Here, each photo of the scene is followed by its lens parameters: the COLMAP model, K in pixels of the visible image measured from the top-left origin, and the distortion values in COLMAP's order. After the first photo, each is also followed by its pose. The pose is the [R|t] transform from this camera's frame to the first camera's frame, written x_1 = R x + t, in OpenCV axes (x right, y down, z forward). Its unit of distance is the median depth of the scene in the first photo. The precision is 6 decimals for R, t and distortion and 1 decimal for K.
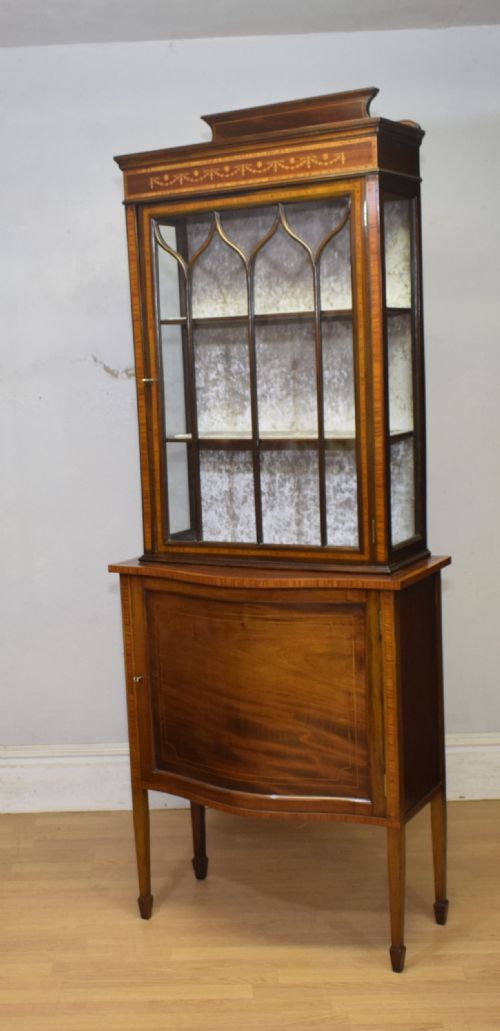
lens RADIAL K [[1294.5, 0, 153.4], [0, 1294.5, 564.2], [0, 0, 1]] dist [-0.016615, -0.025281]
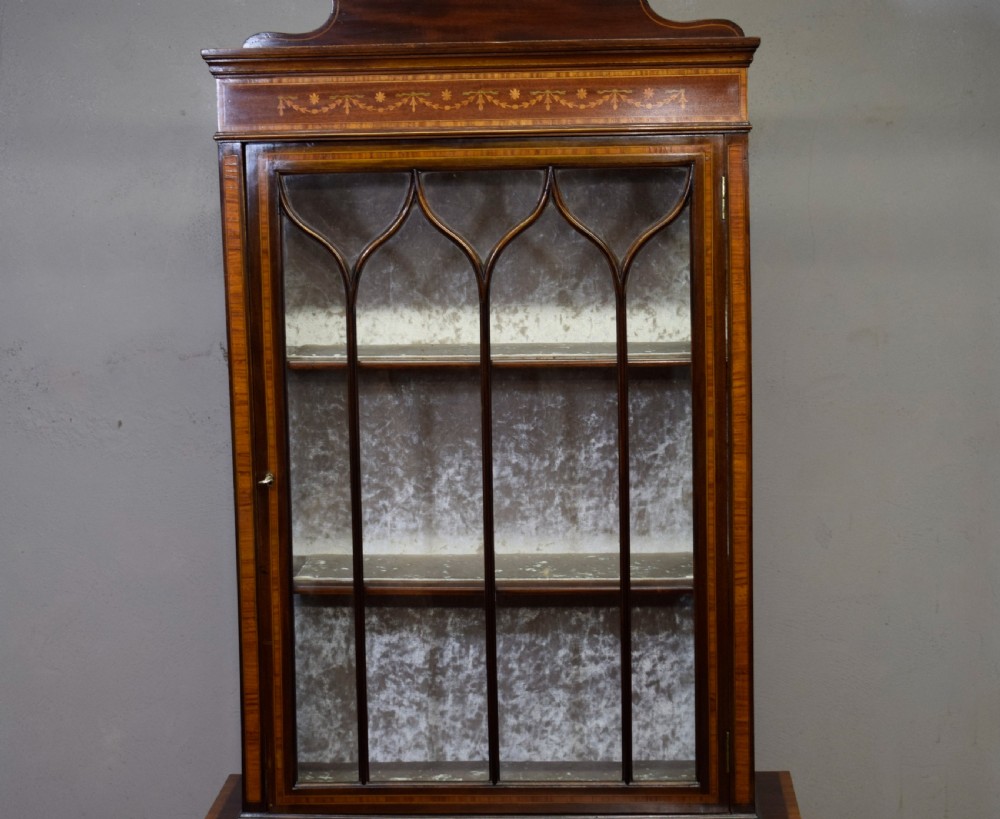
lens RADIAL K [[2601.8, 0, 442.8], [0, 2601.8, 409.4], [0, 0, 1]] dist [-0.010069, -0.311672]
pose [[0.880853, -0.026798, 0.472632, -0.441306], [0.052748, 0.997735, -0.041737, -0.125703], [-0.470443, 0.061695, 0.880271, 0.055106]]
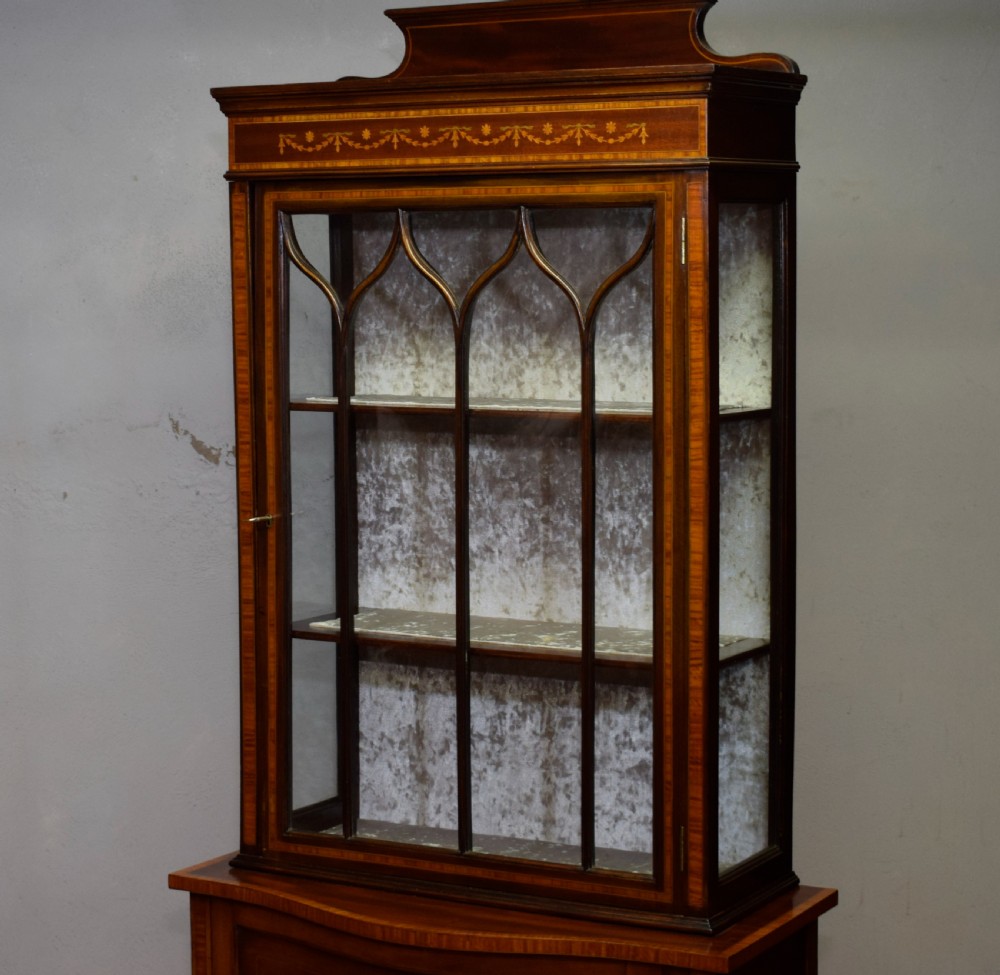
lens RADIAL K [[2593.5, 0, 396.6], [0, 2593.5, 489.5], [0, 0, 1]] dist [-0.017217, 0.007329]
pose [[0.998988, 0.039716, 0.021118, 0.028172], [-0.038190, 0.996931, -0.068339, -0.087490], [-0.023767, 0.067463, 0.997439, -0.028262]]
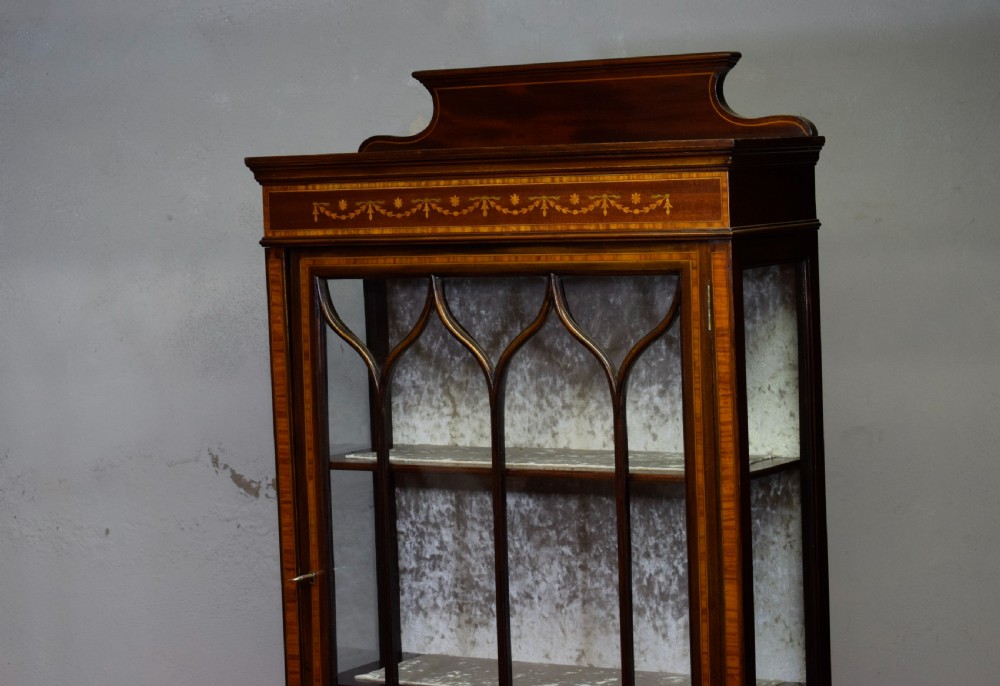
lens RADIAL K [[2637.3, 0, 459.4], [0, 2637.3, 320.4], [0, 0, 1]] dist [-0.025402, 0.080617]
pose [[0.999392, 0.013660, 0.032080, 0.023490], [-0.010246, 0.994496, -0.104271, -0.137920], [-0.033328, 0.103879, 0.994031, -0.074339]]
